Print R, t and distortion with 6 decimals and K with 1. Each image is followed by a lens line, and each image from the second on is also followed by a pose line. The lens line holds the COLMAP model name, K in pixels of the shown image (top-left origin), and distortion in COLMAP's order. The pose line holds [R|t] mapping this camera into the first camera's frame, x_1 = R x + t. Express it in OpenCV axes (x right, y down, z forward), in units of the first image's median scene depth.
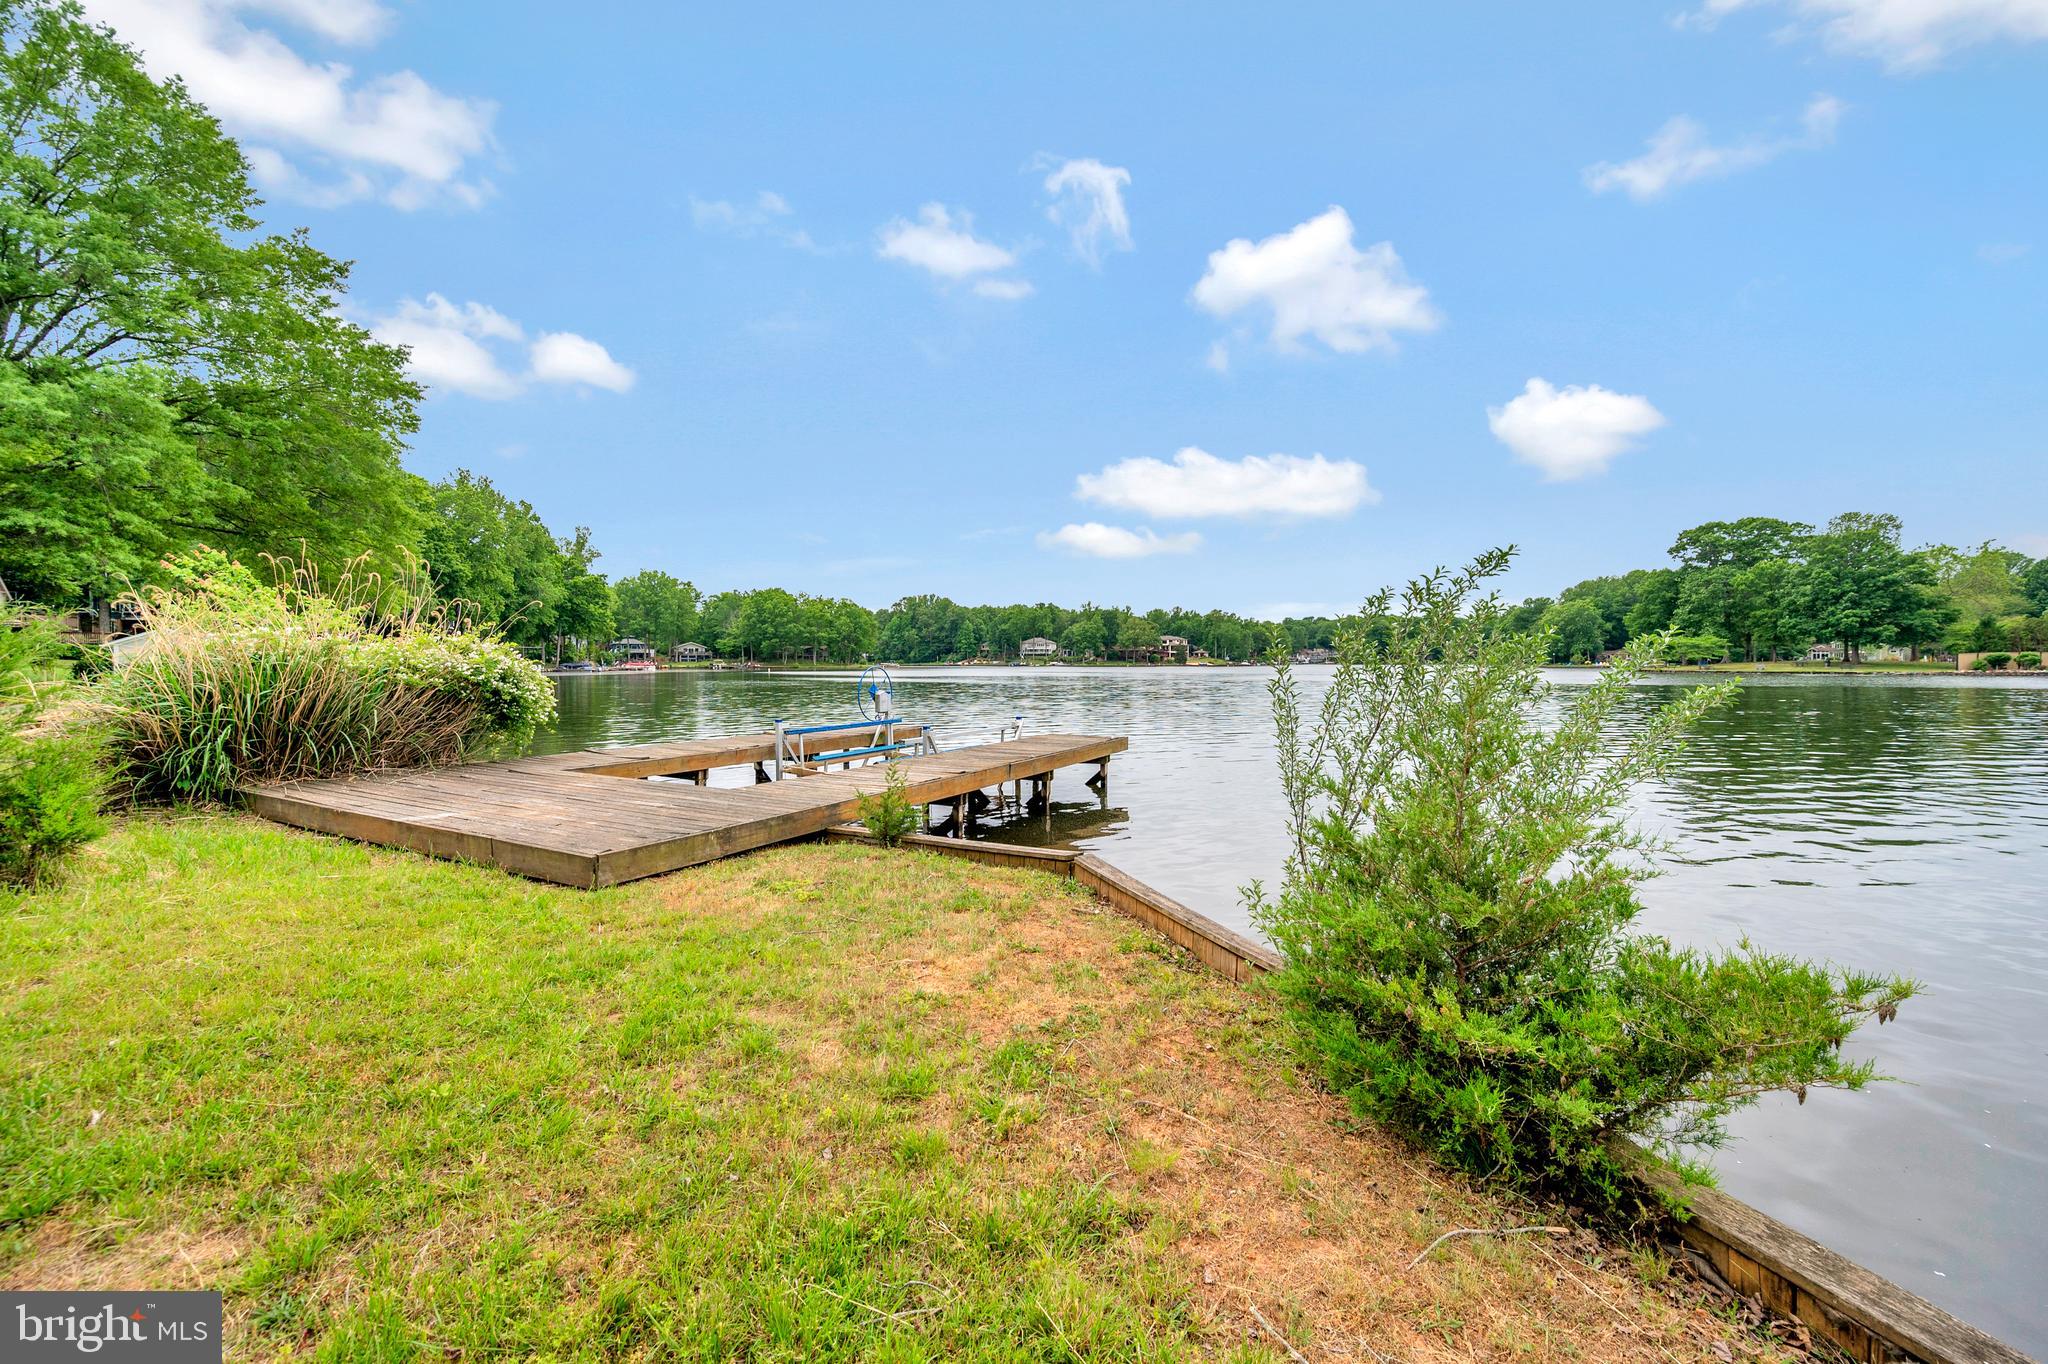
lens RADIAL K [[802.0, 0, 1024.0], [0, 802.0, 682.0], [0, 0, 1]] dist [-0.000525, -0.000146]
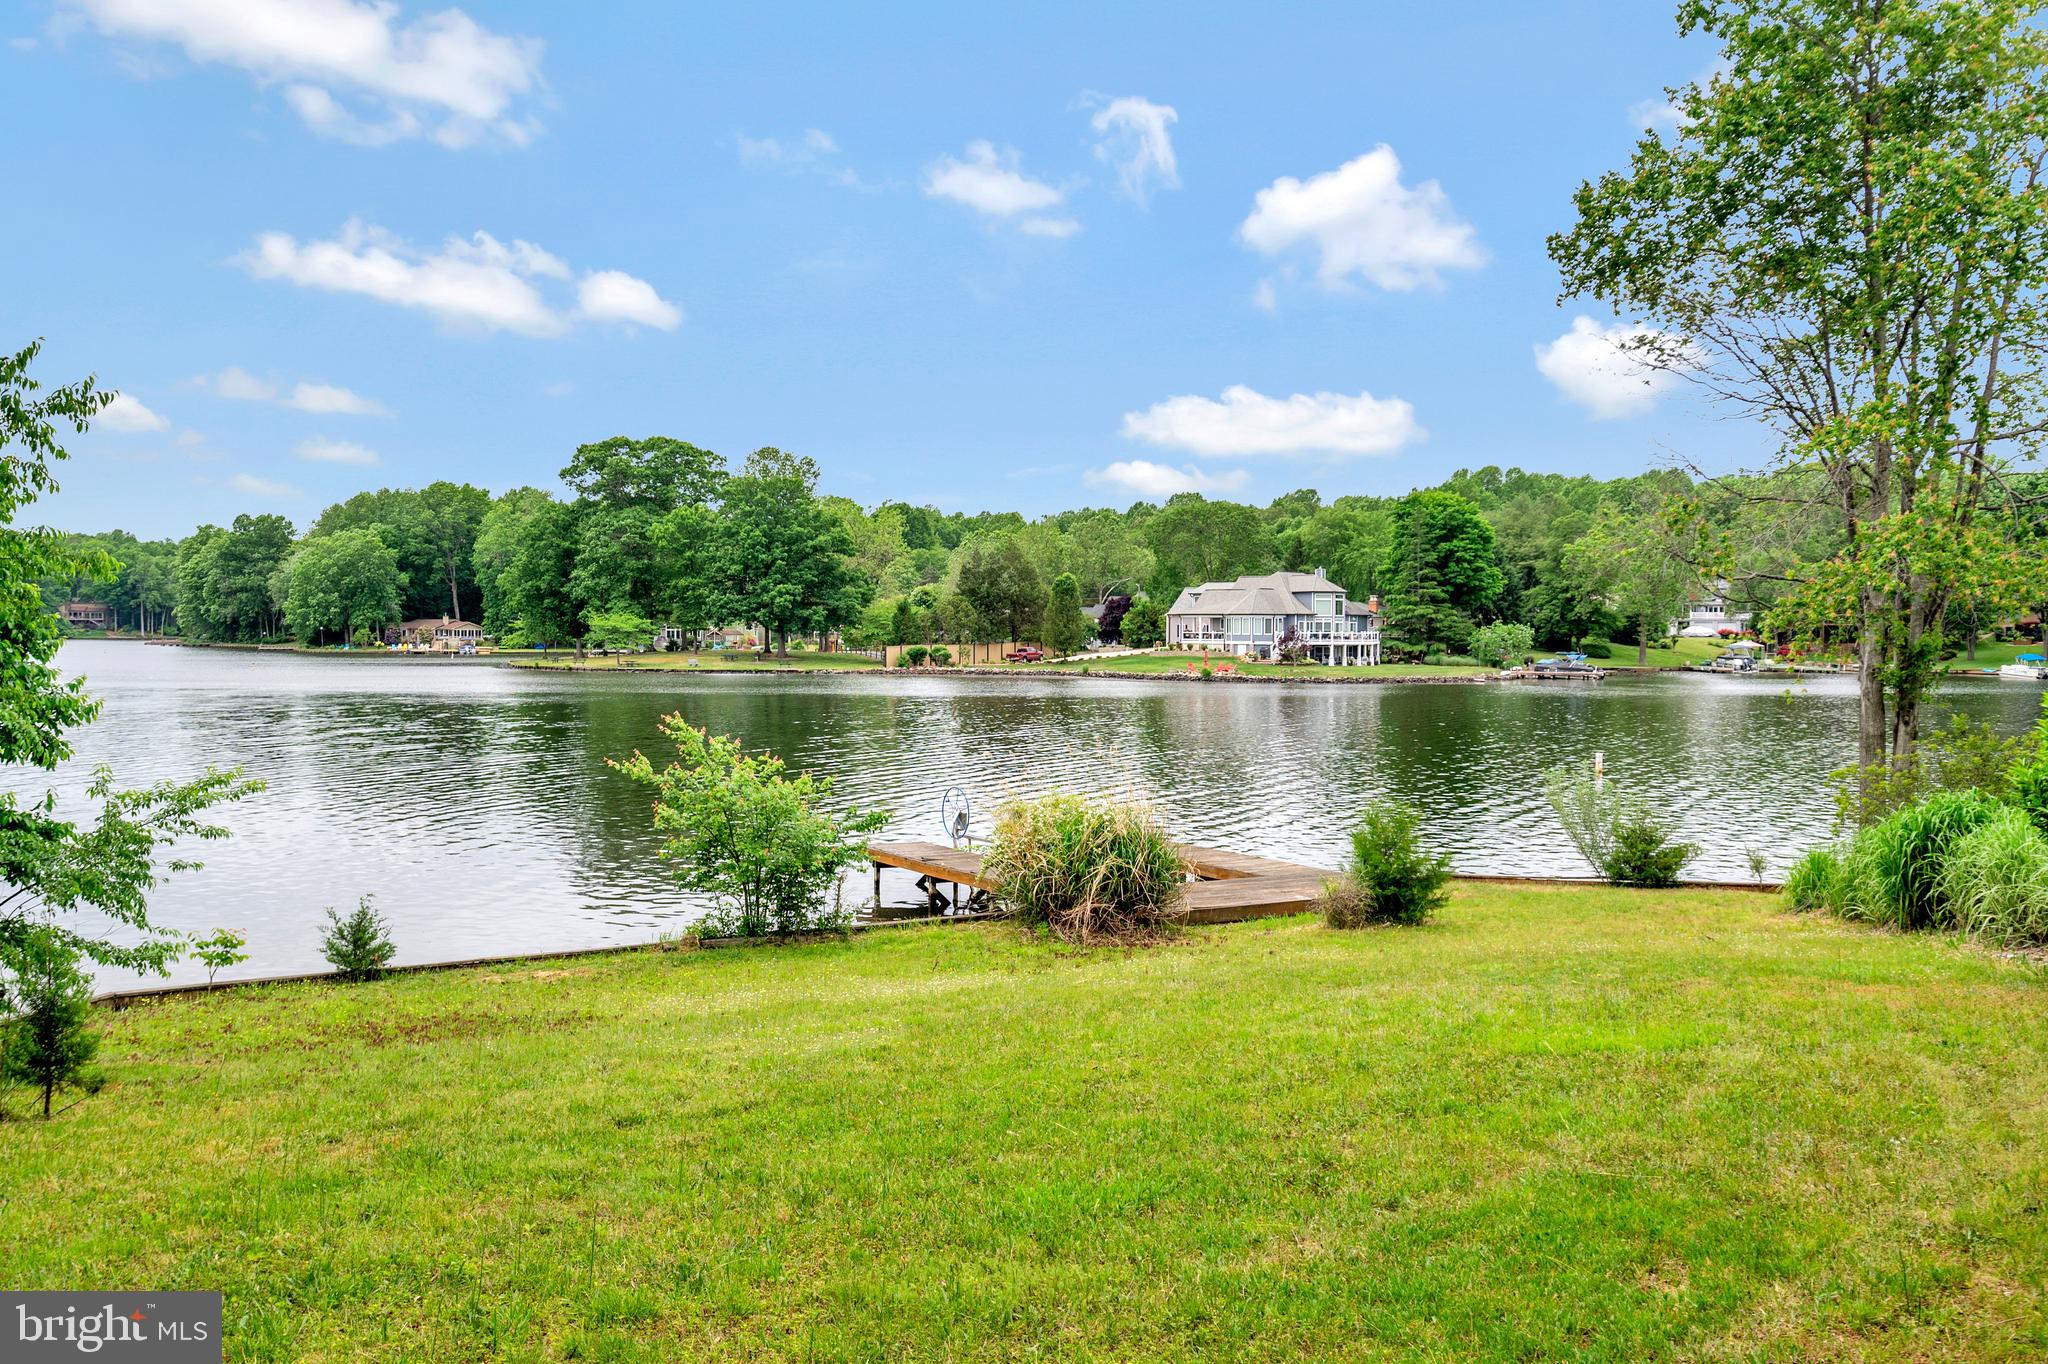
lens RADIAL K [[1727.2, 0, 1024.0], [0, 1727.2, 682.0], [0, 0, 1]] dist [-0.013634, -0.002448]
pose [[0.530825, -0.018796, 0.847273, -0.190650], [0.015357, 0.999803, 0.012559, -0.016962], [-0.847342, 0.006345, 0.531009, -0.026666]]
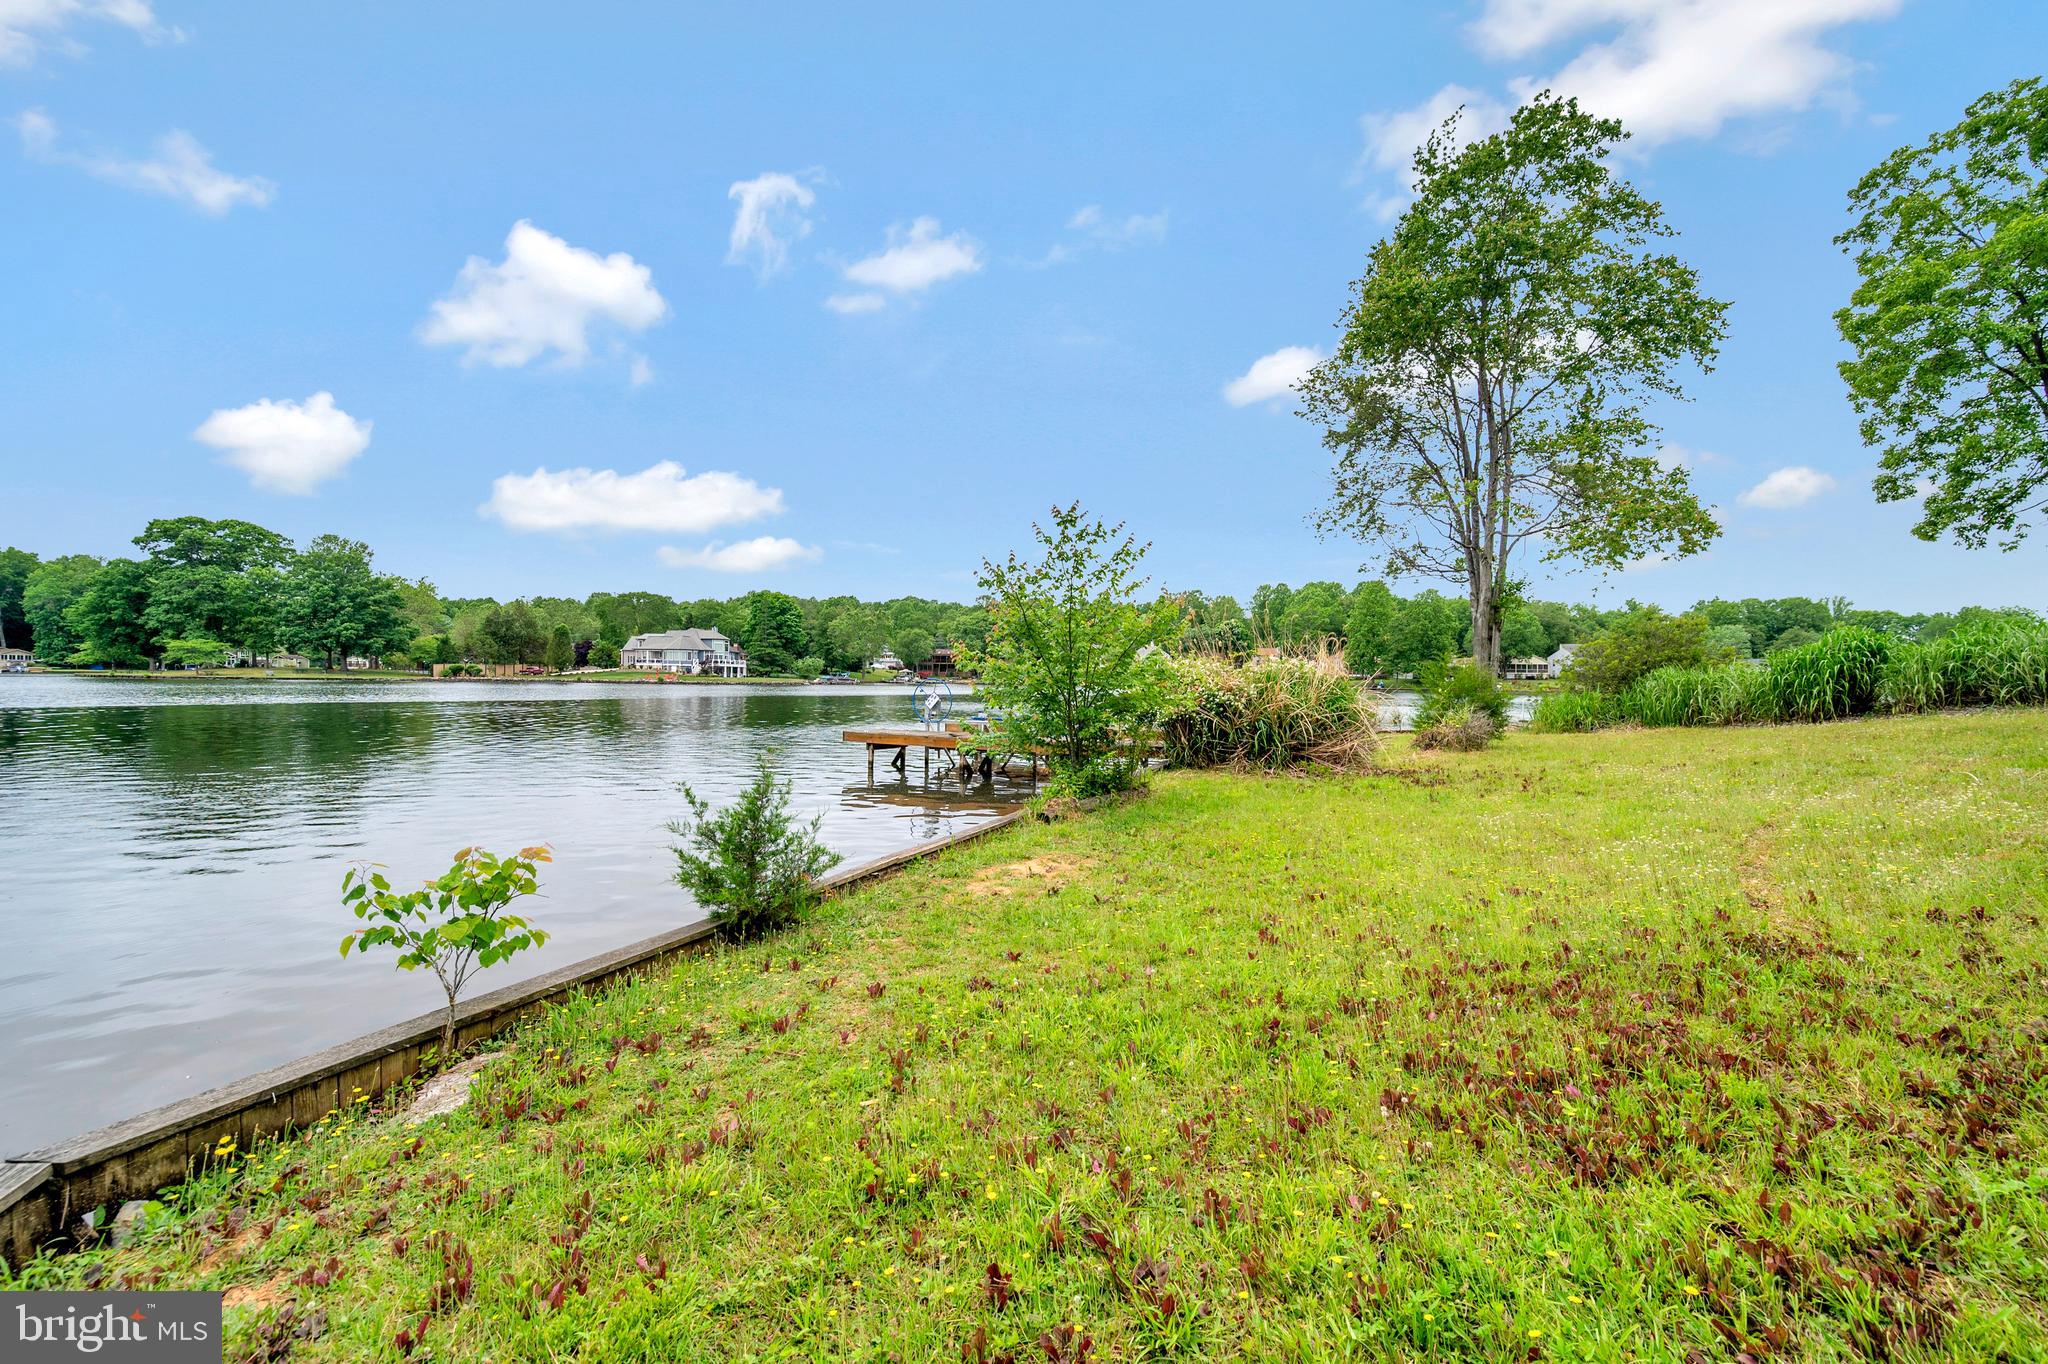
lens RADIAL K [[802.0, 0, 1024.0], [0, 802.0, 682.0], [0, 0, 1]] dist [-0.000525, -0.000146]
pose [[-0.037201, -0.003097, 0.999303, -0.127918], [0.011780, 0.999924, 0.003538, -0.000296], [-0.999238, 0.011904, -0.037162, 0.091567]]
